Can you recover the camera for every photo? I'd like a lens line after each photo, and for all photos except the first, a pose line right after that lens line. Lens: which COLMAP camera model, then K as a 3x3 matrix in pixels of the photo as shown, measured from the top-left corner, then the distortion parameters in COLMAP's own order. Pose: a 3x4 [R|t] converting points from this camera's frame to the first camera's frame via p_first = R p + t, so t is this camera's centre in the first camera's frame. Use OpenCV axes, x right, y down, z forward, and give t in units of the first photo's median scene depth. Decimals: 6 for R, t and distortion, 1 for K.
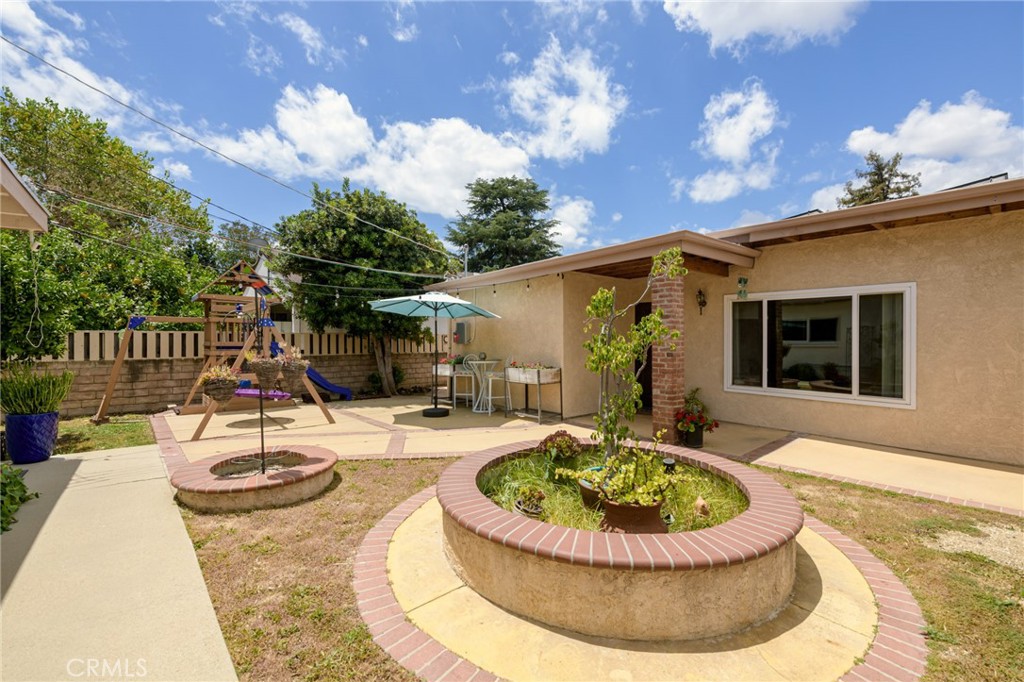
lens RADIAL K [[462.3, 0, 512.8], [0, 462.3, 339.1], [0, 0, 1]] dist [0.004196, 0.000406]
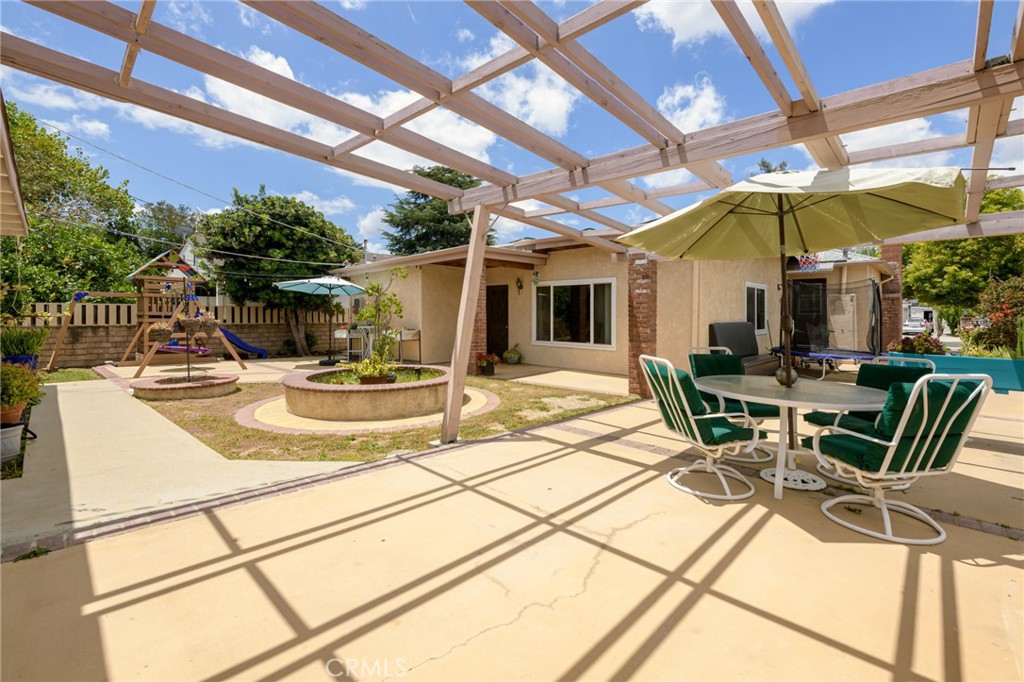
lens RADIAL K [[425.3, 0, 535.0], [0, 425.3, 317.8], [0, 0, 1]] dist [0.002489, -0.000219]
pose [[0.982726, -0.000367, 0.185067, 0.176427], [-0.000920, 0.999976, 0.006869, 0.011106], [-0.185065, -0.006920, 0.982702, -0.324279]]
